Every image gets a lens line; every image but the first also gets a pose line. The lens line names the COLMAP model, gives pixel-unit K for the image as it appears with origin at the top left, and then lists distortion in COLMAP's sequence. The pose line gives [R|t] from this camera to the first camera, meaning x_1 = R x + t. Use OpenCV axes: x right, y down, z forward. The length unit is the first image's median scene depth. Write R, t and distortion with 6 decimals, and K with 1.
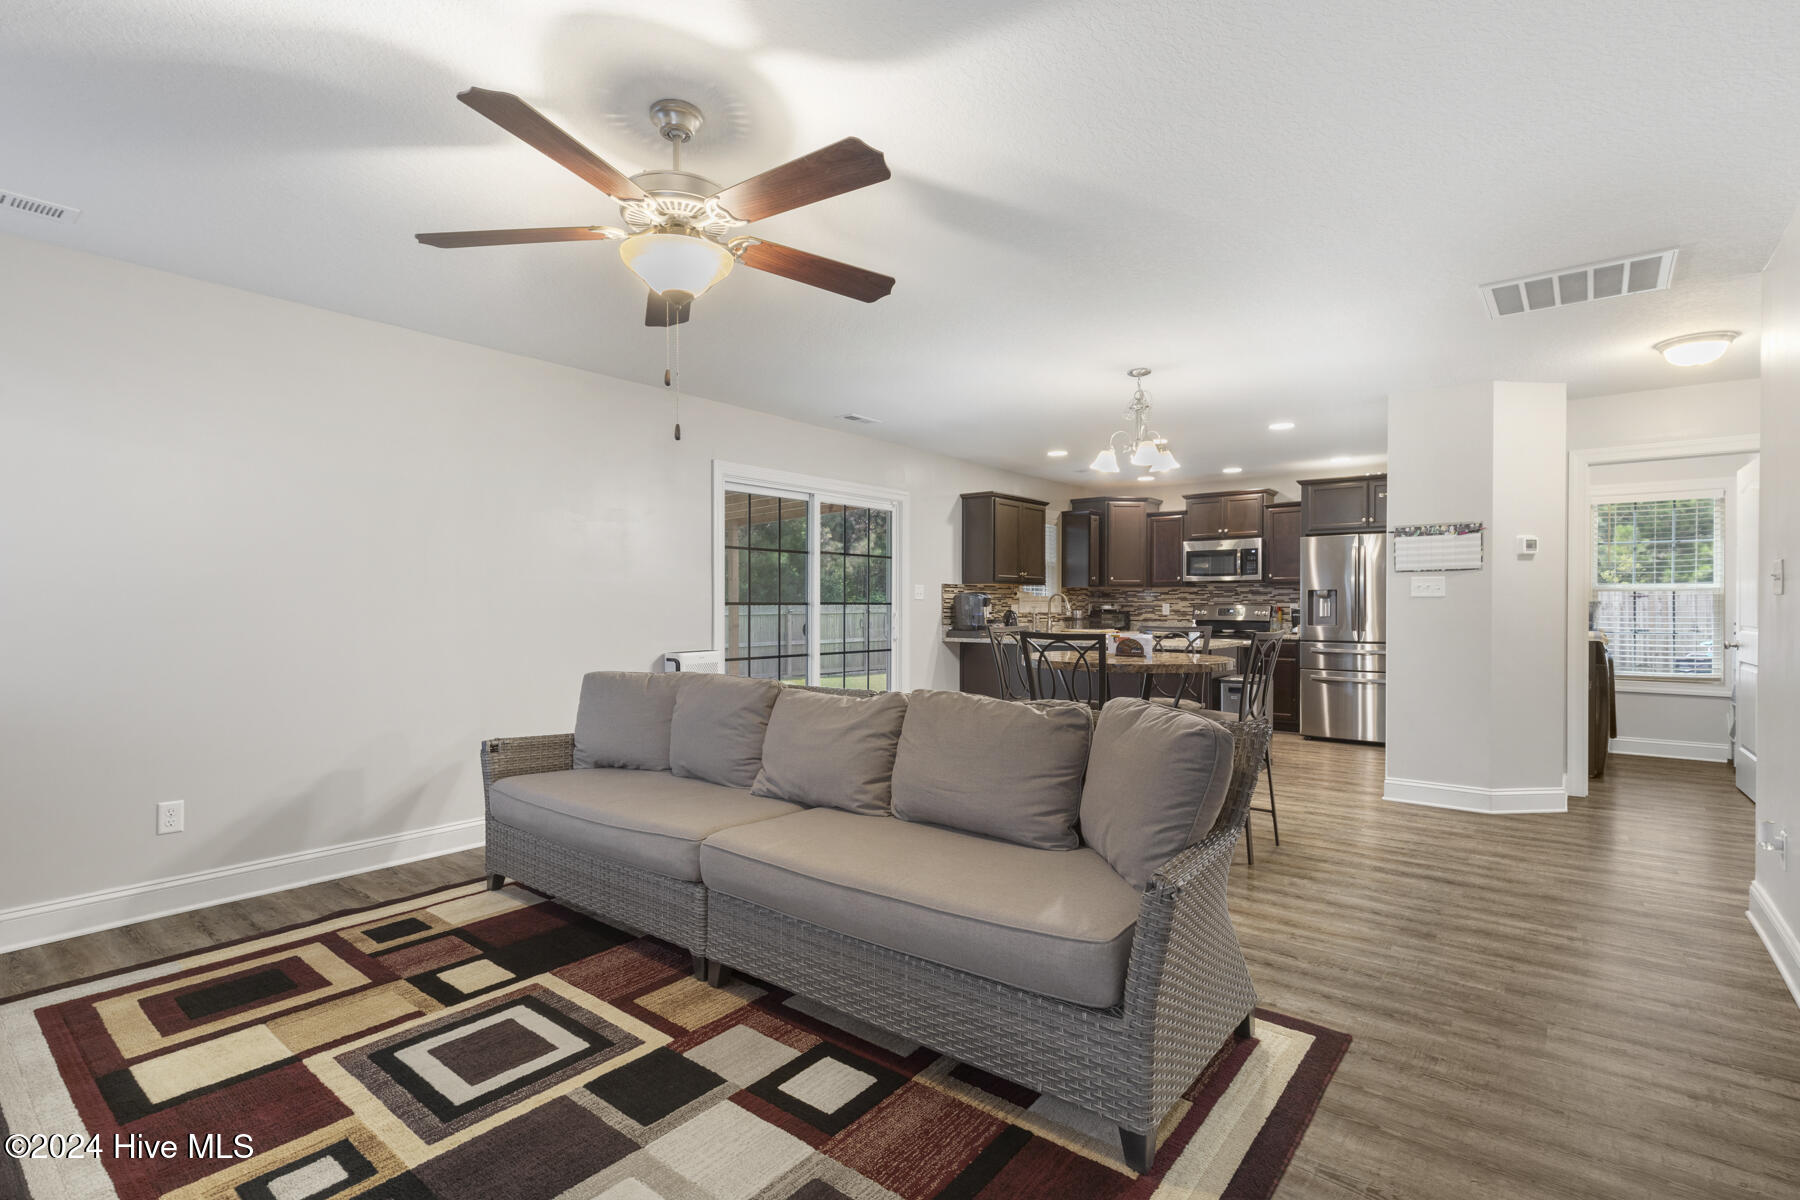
lens RADIAL K [[841.4, 0, 875.0], [0, 841.4, 627.4], [0, 0, 1]] dist [0.001673, 0.000891]
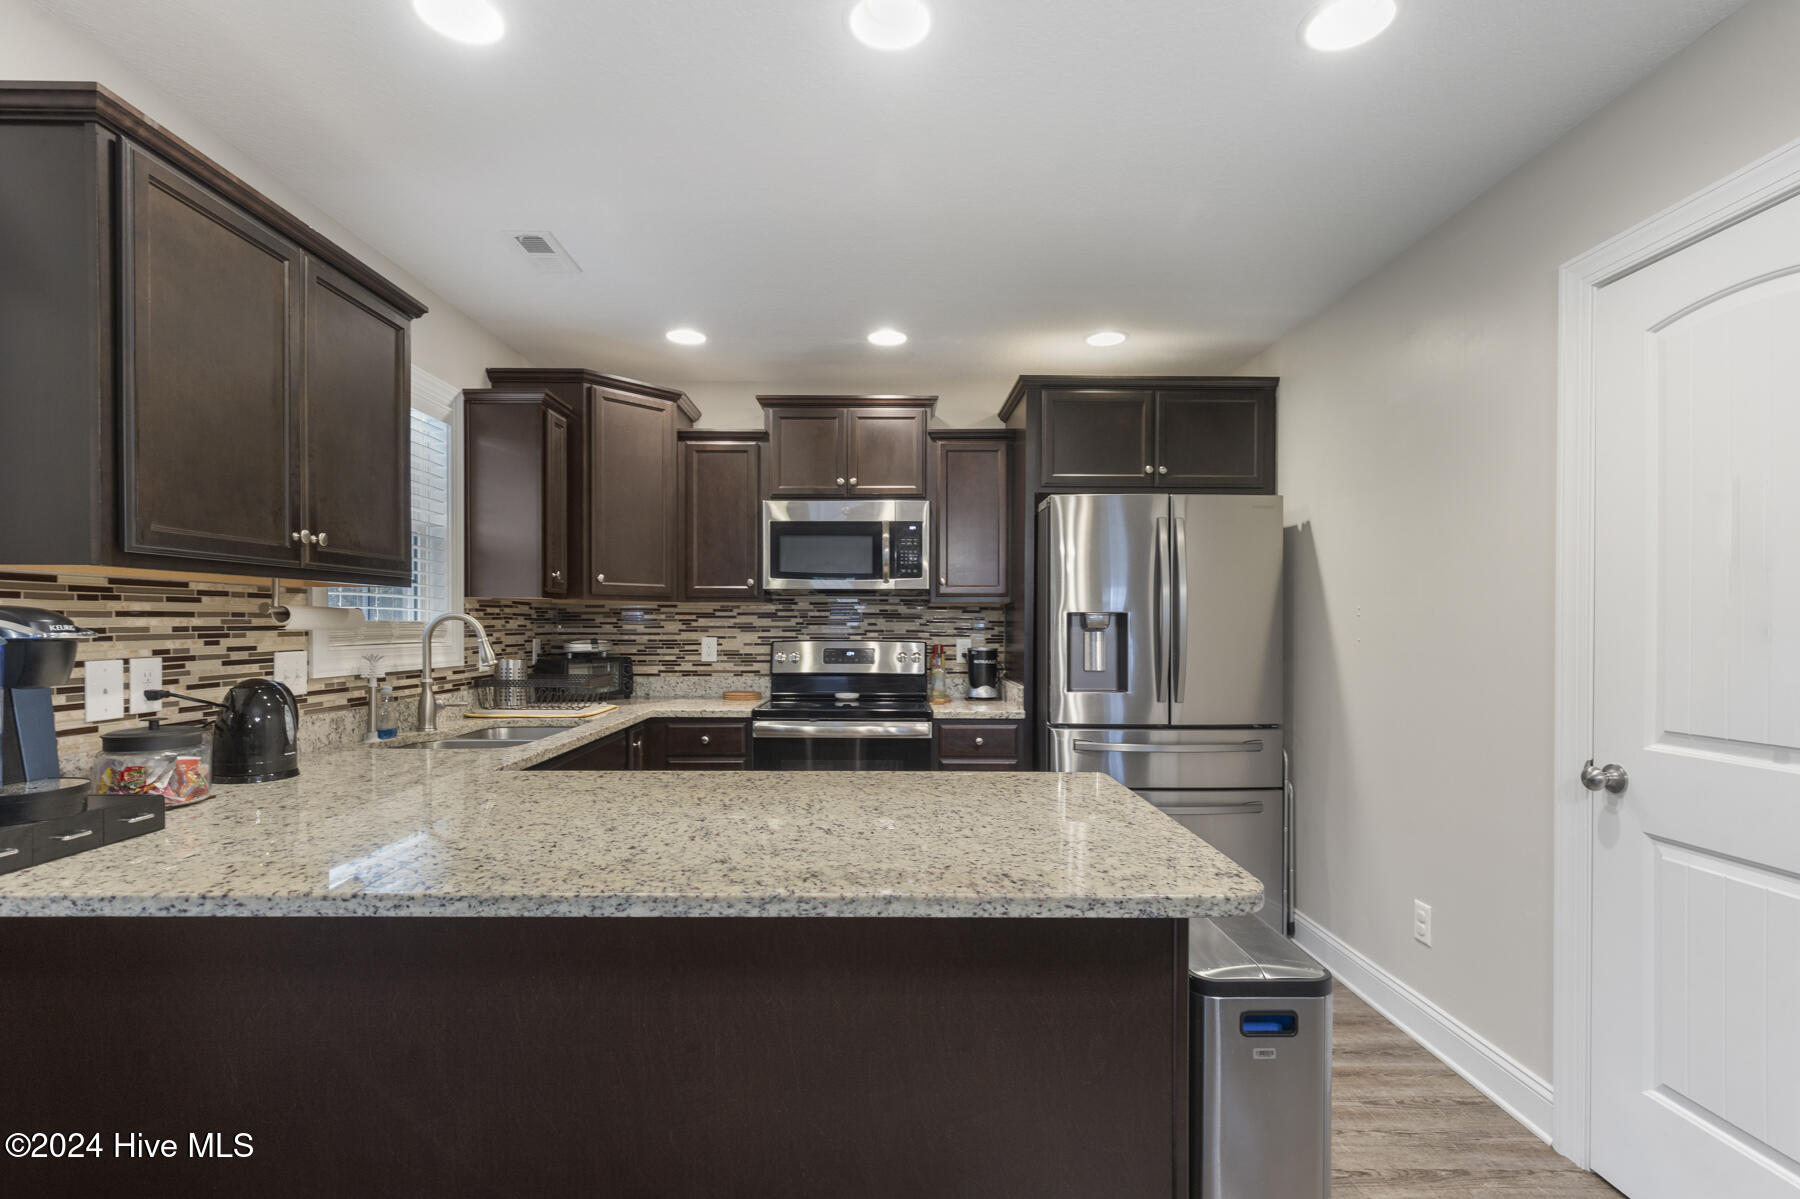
lens RADIAL K [[841.4, 0, 875.0], [0, 841.4, 626.9], [0, 0, 1]] dist [0.001673, 0.000891]
pose [[0.771838, -0.000828, 0.635819, 0.130912], [0.014636, 0.999757, -0.016466, -0.026672], [-0.635651, 0.022015, 0.771663, 0.624476]]
